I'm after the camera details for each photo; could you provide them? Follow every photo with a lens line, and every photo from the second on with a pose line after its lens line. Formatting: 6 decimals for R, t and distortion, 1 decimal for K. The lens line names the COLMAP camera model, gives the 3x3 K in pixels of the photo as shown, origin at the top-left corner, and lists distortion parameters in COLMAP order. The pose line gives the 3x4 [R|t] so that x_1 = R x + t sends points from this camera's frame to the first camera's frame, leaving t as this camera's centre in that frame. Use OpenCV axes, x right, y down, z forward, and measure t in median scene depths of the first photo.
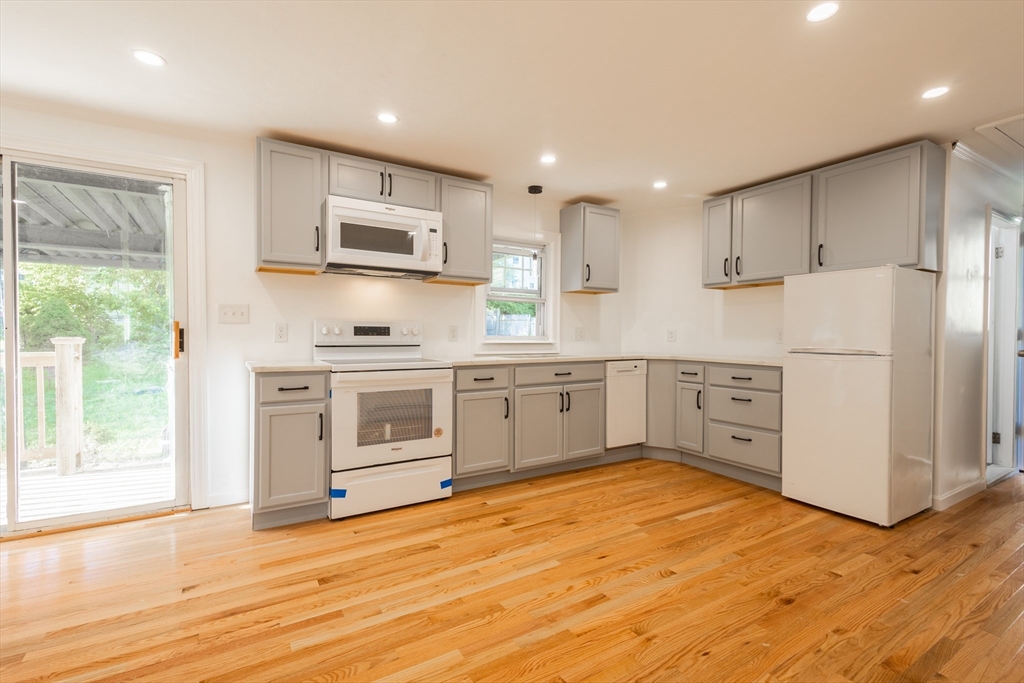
lens RADIAL K [[470.9, 0, 515.4], [0, 470.9, 342.3], [0, 0, 1]] dist [0.005907, -0.000020]
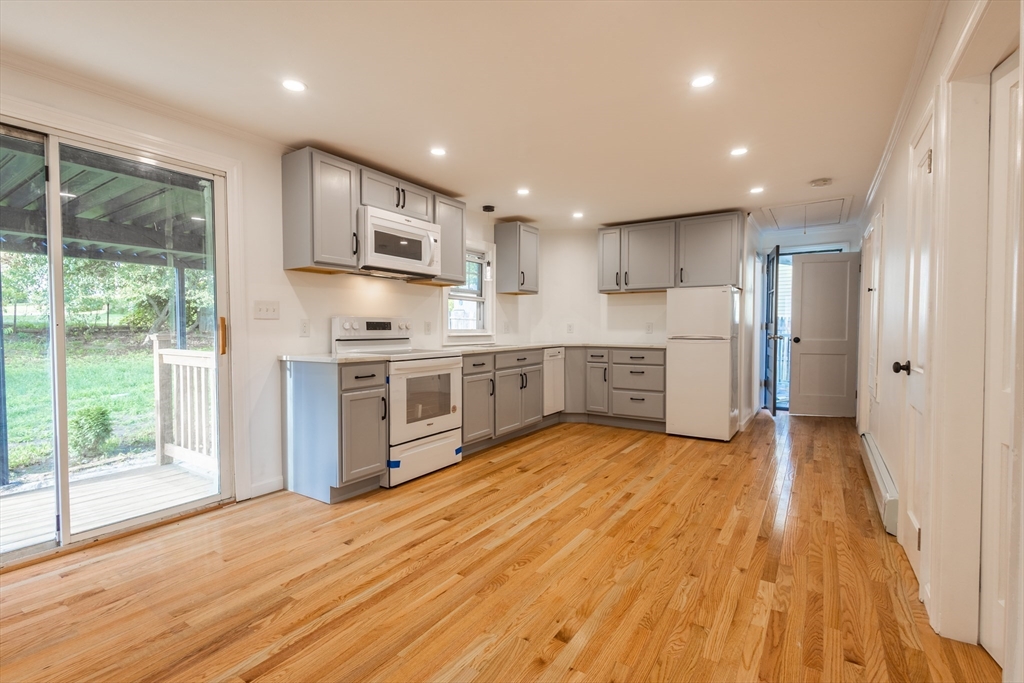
lens RADIAL K [[474.5, 0, 516.9], [0, 474.5, 341.9], [0, 0, 1]] dist [0.001604, 0.000012]
pose [[0.902912, -0.018484, 0.429428, -0.528815], [0.012434, 0.999780, 0.016892, -0.001043], [-0.429646, -0.009913, 0.902943, -0.172210]]
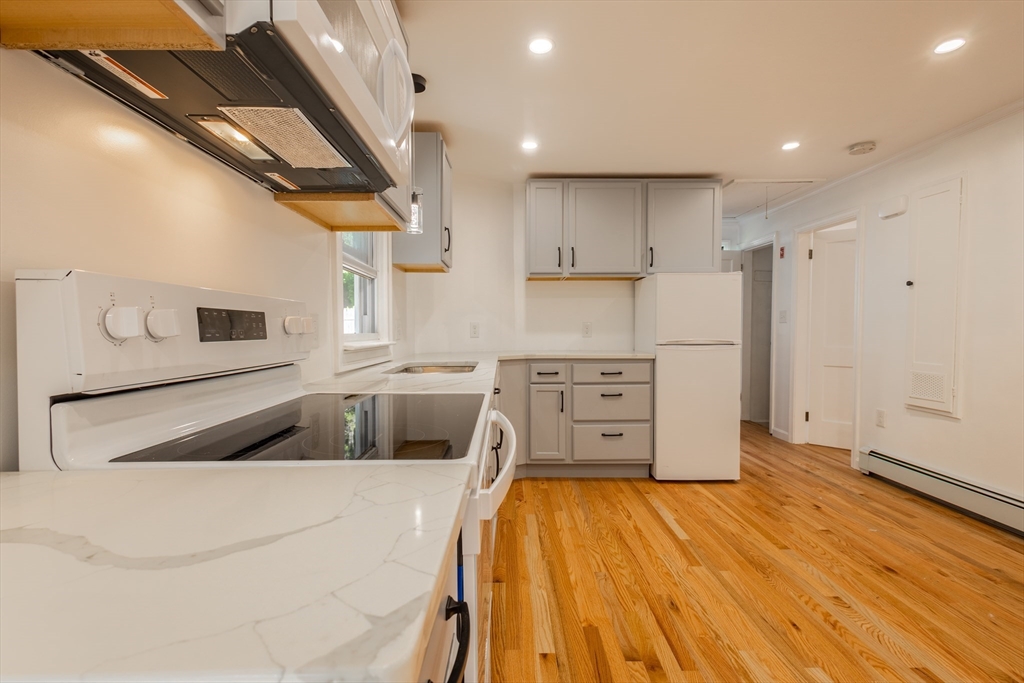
lens RADIAL K [[470.9, 0, 515.4], [0, 470.9, 342.3], [0, 0, 1]] dist [0.005907, -0.000020]
pose [[0.515310, -0.031622, 0.856420, -0.505337], [0.020471, 0.999488, 0.024587, -0.017672], [-0.856760, 0.004862, 0.515693, 0.739512]]
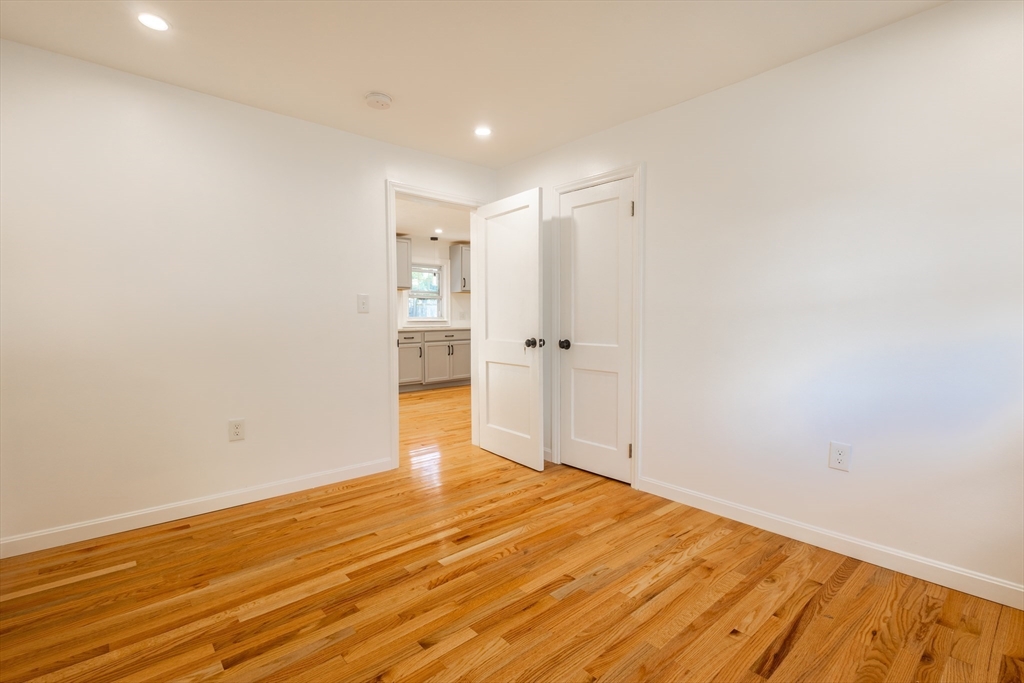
lens RADIAL K [[470.9, 0, 515.4], [0, 470.9, 342.3], [0, 0, 1]] dist [0.005907, -0.000020]
pose [[0.985143, -0.016842, 0.170911, 0.041231], [0.010429, 0.999210, 0.038350, 0.023919], [-0.171422, -0.035998, 0.984540, -1.150396]]
